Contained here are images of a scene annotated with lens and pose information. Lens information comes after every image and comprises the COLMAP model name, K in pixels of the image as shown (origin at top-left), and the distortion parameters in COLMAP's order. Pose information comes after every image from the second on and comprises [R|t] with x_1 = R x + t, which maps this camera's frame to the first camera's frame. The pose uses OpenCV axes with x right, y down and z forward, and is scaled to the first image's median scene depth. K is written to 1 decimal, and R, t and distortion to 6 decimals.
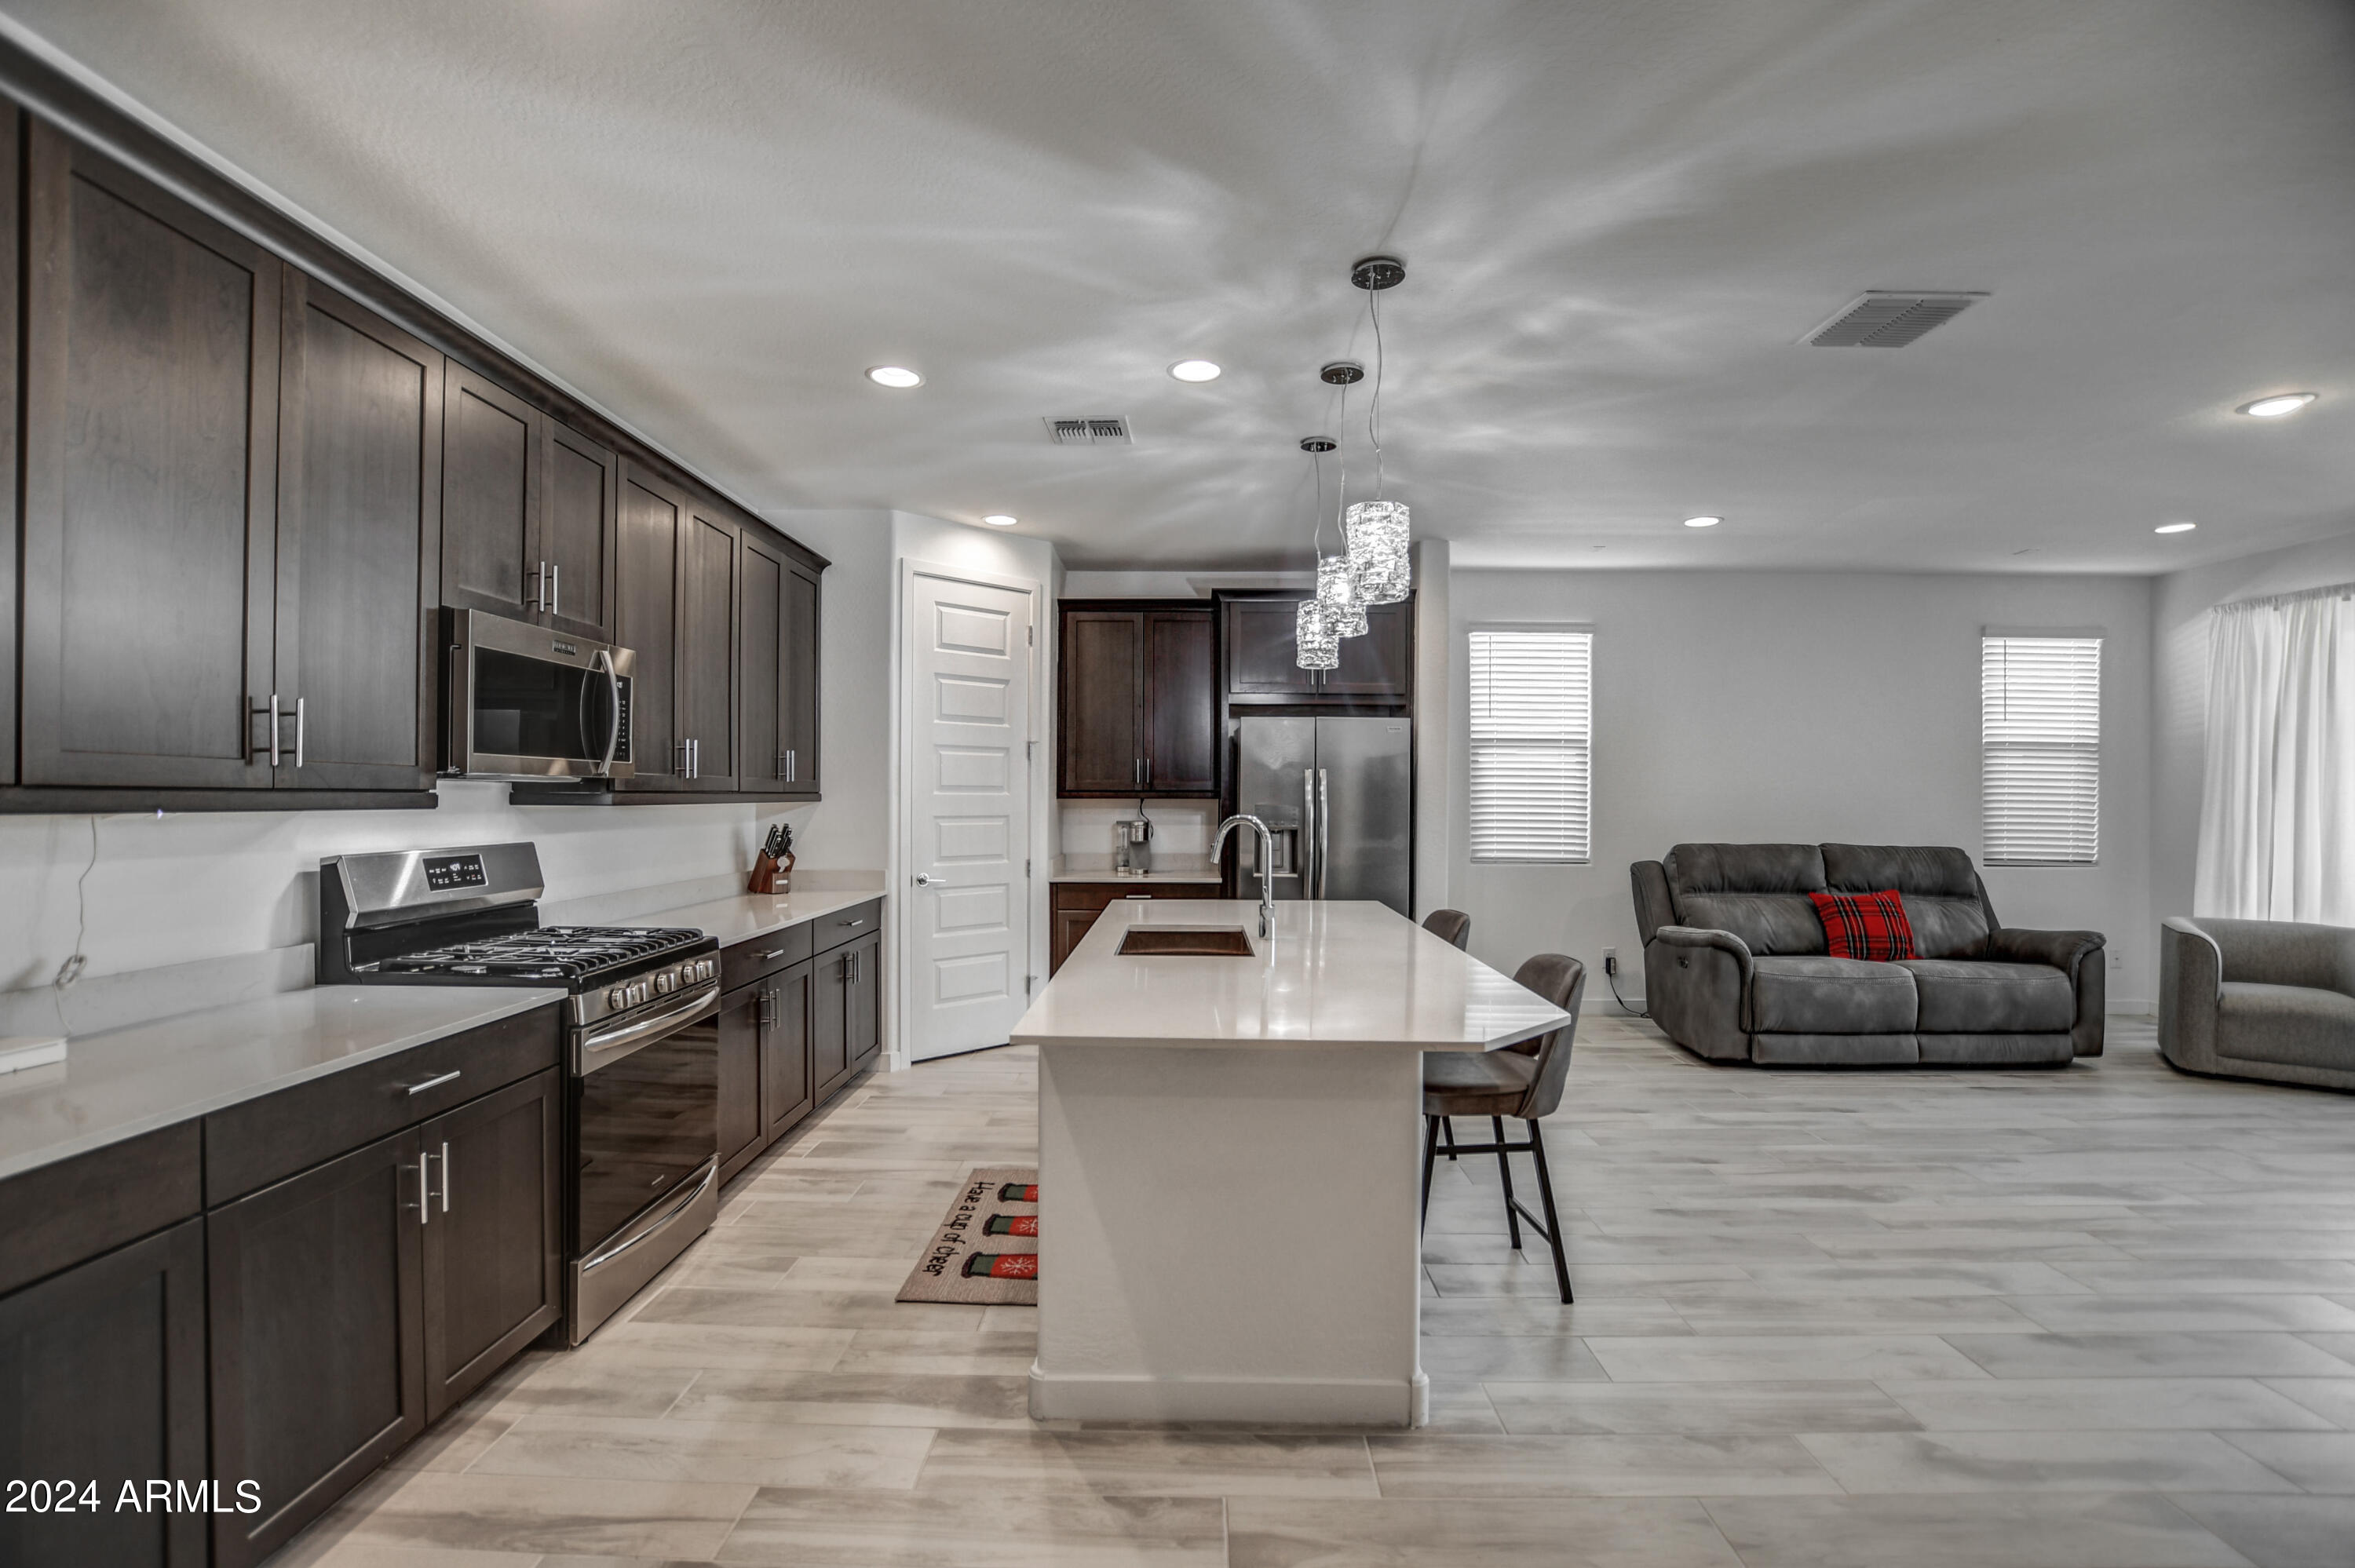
lens RADIAL K [[1094.0, 0, 1293.9], [0, 1094.0, 798.2], [0, 0, 1]] dist [-0.033785, 0.006276]
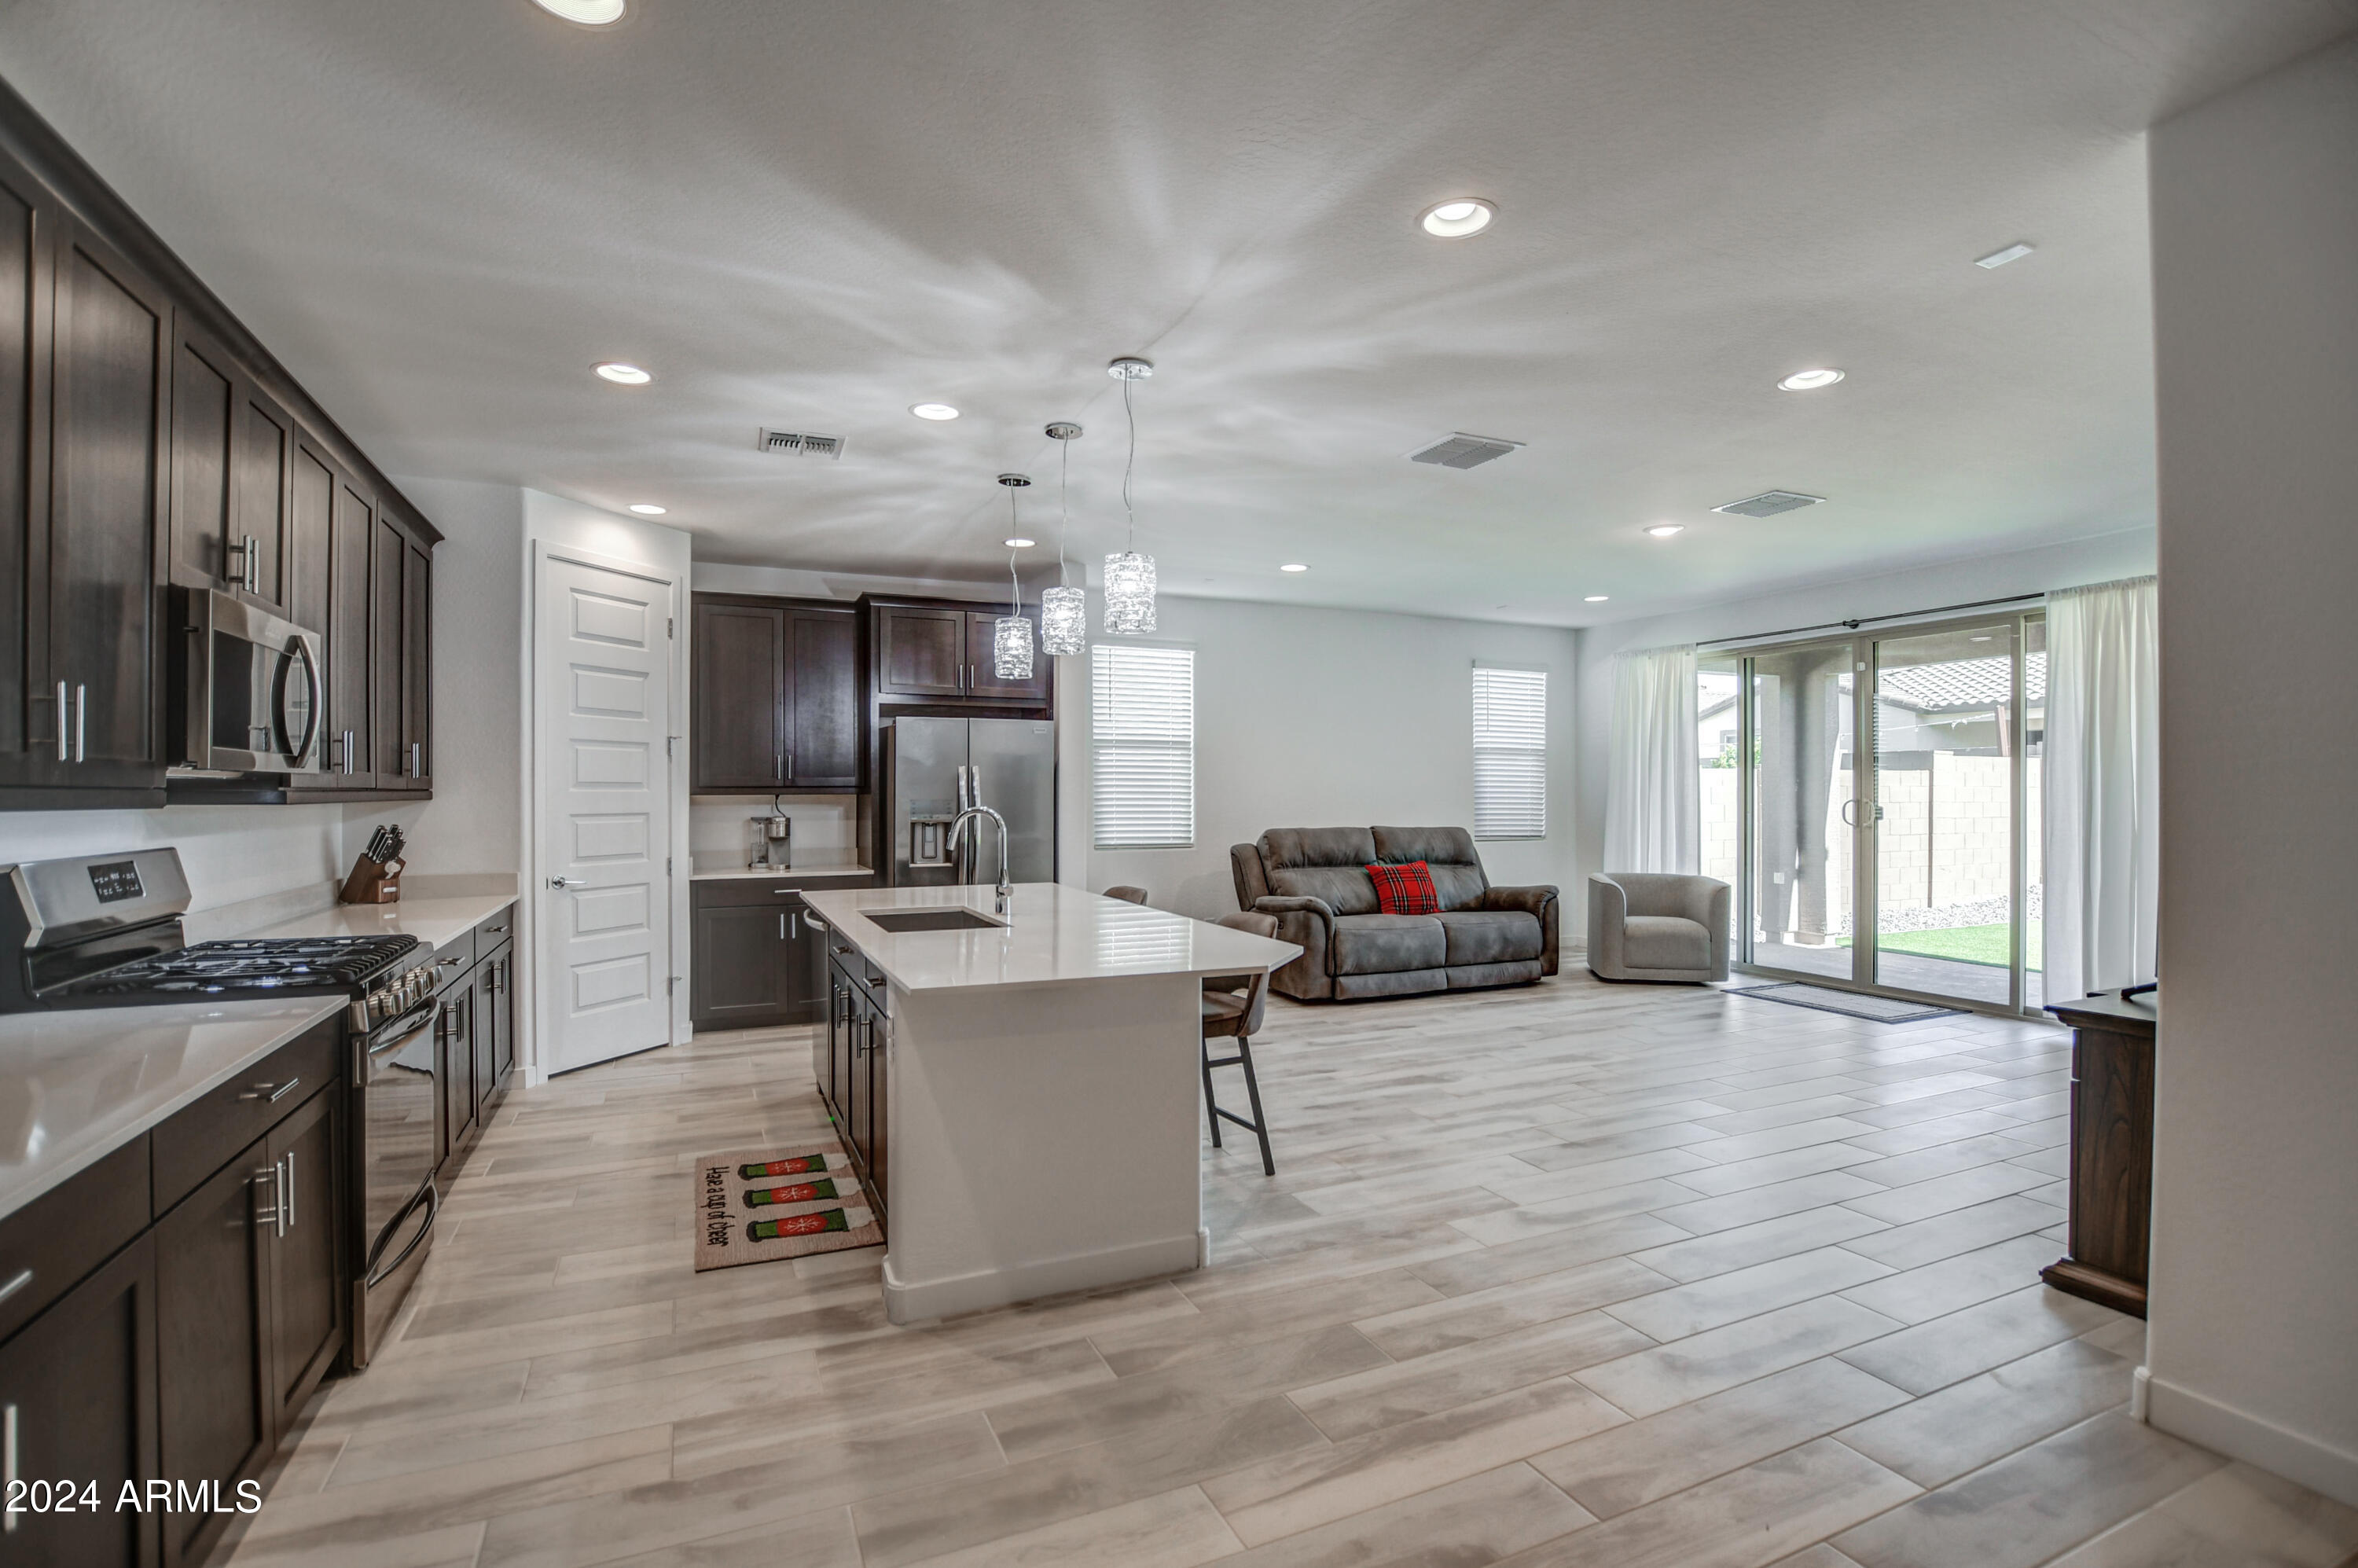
lens RADIAL K [[1050.4, 0, 1313.4], [0, 1050.4, 793.7], [0, 0, 1]] dist [-0.024246, 0.000831]
pose [[0.897111, -0.006798, 0.441754, -0.179664], [0.006751, 0.999976, 0.001679, 0.001554], [-0.441754, 0.001476, 0.897135, -0.112188]]
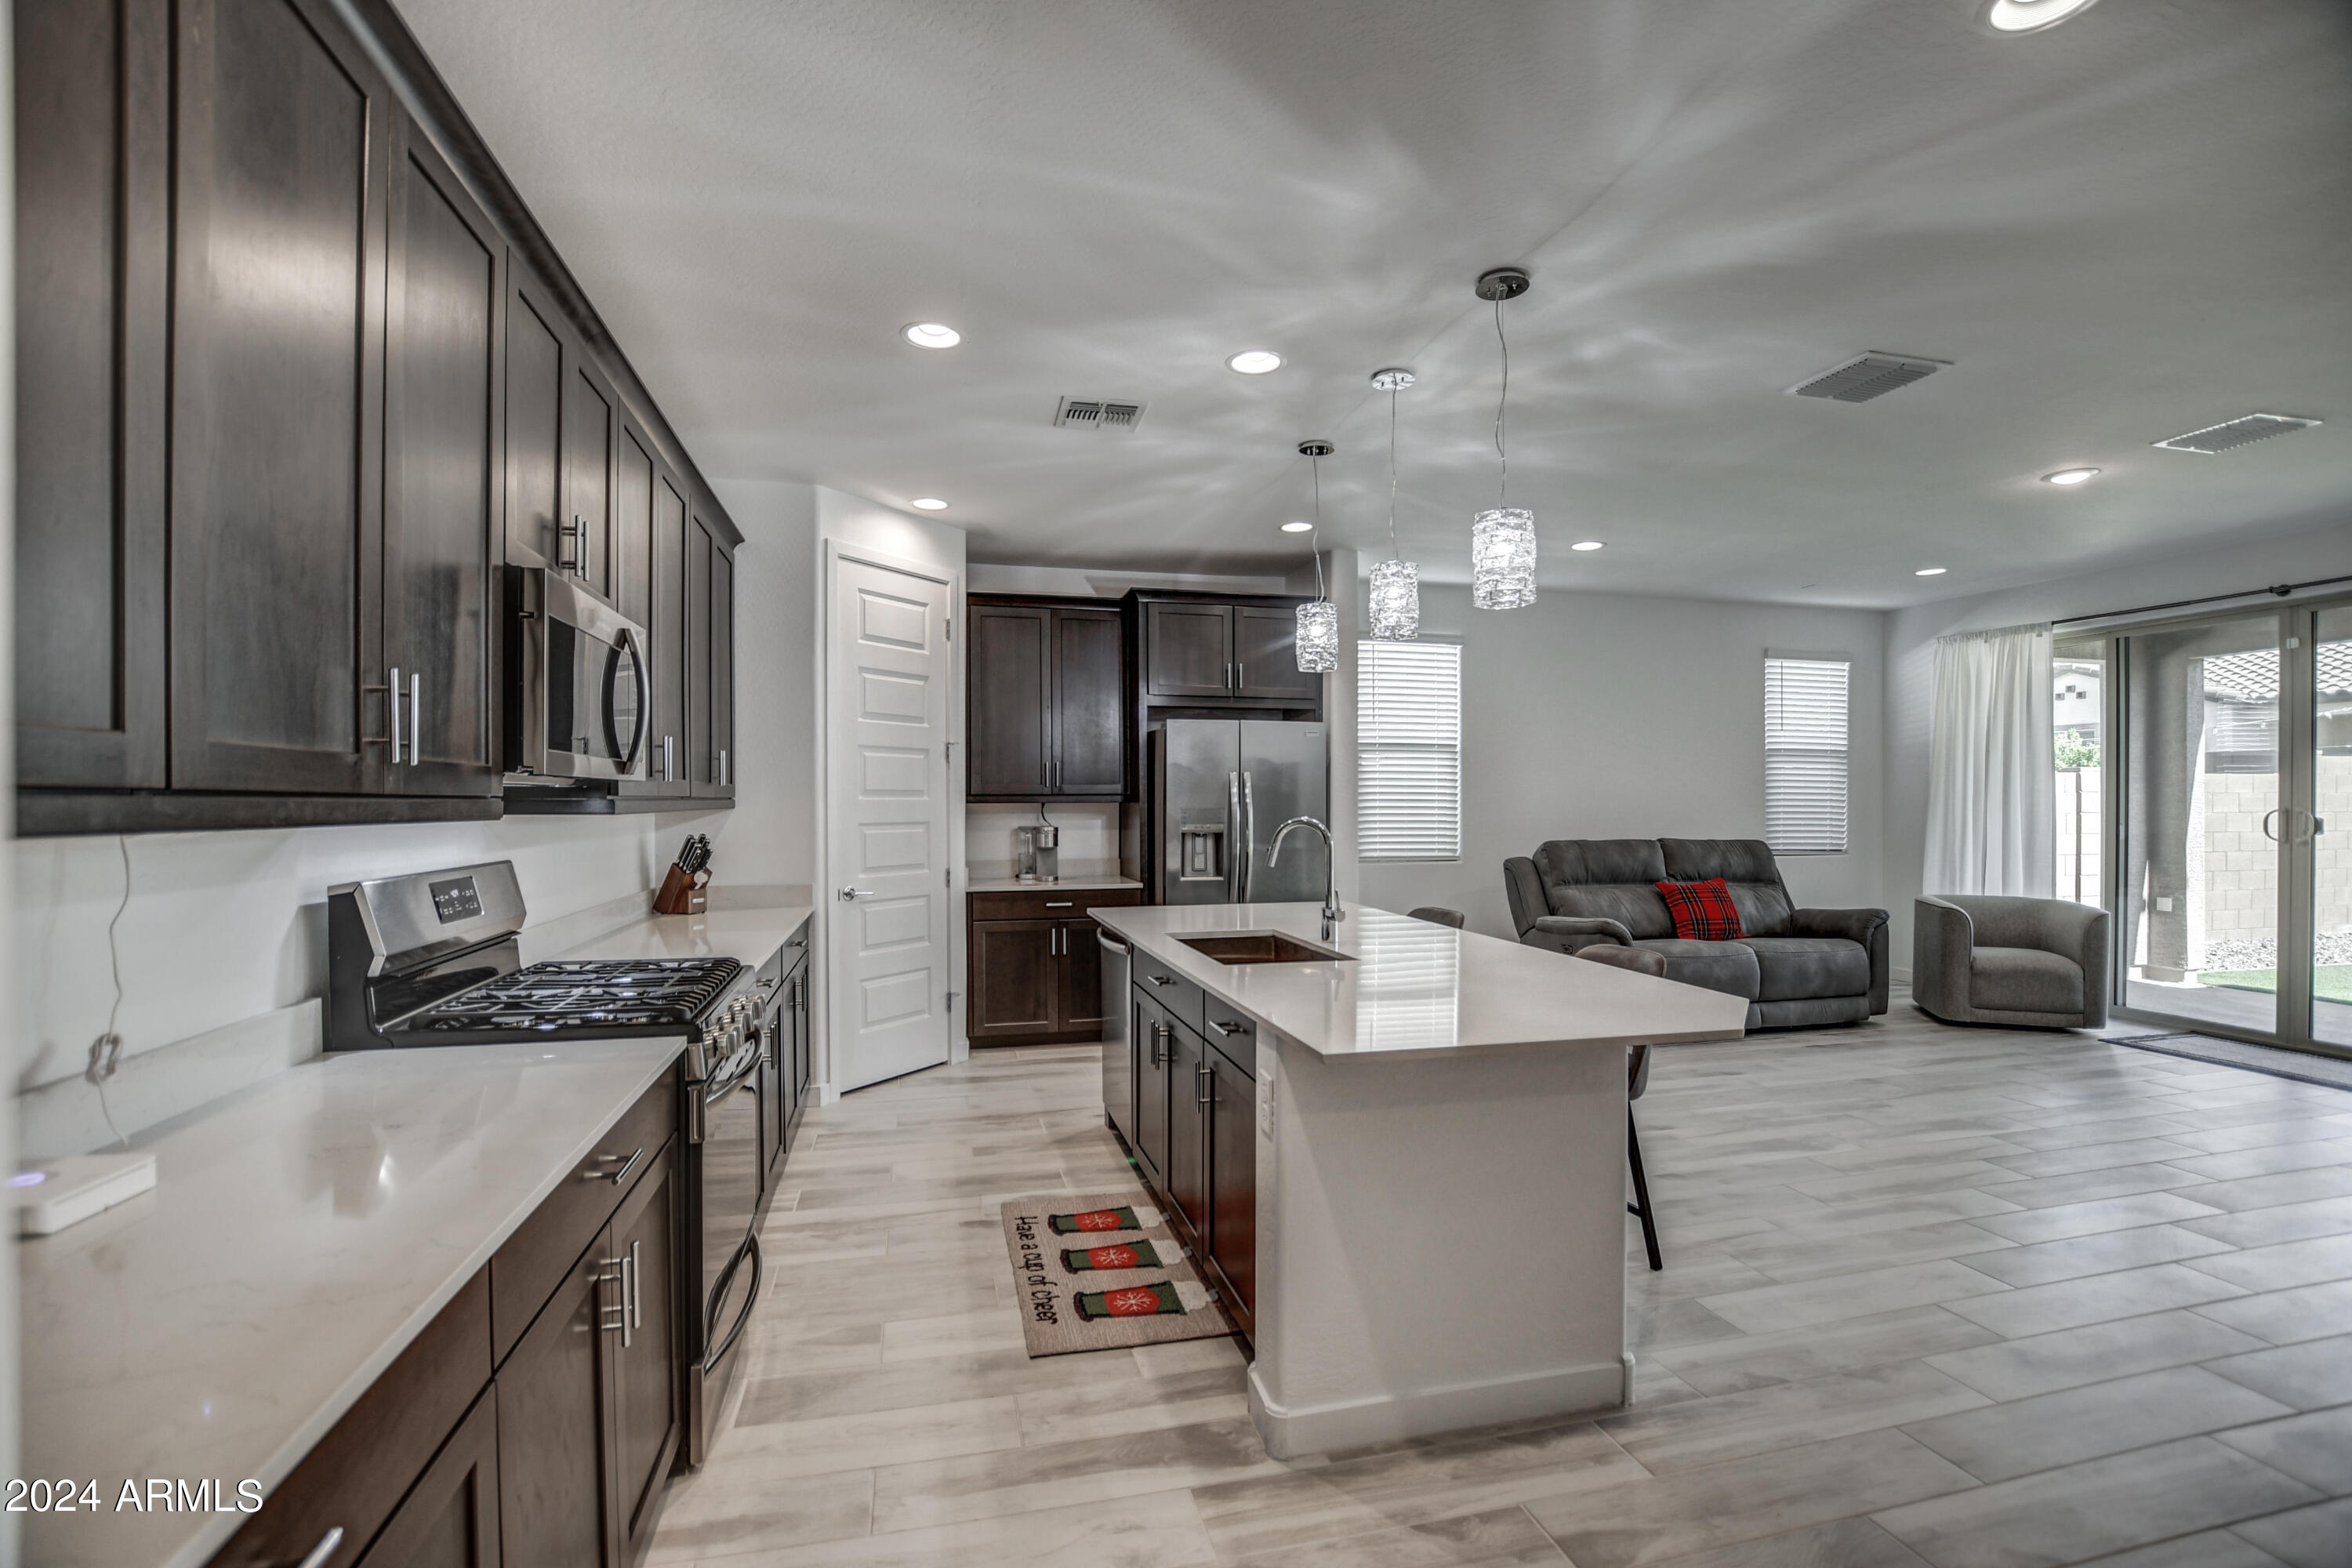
lens RADIAL K [[1059.0, 0, 1287.5], [0, 1059.0, 807.9], [0, 0, 1]] dist [-0.026251, 0.000263]
pose [[0.966529, -0.008627, 0.256412, -0.252415], [0.007157, 0.999952, 0.006665, 0.000083], [-0.256457, -0.004606, 0.966545, 0.064203]]
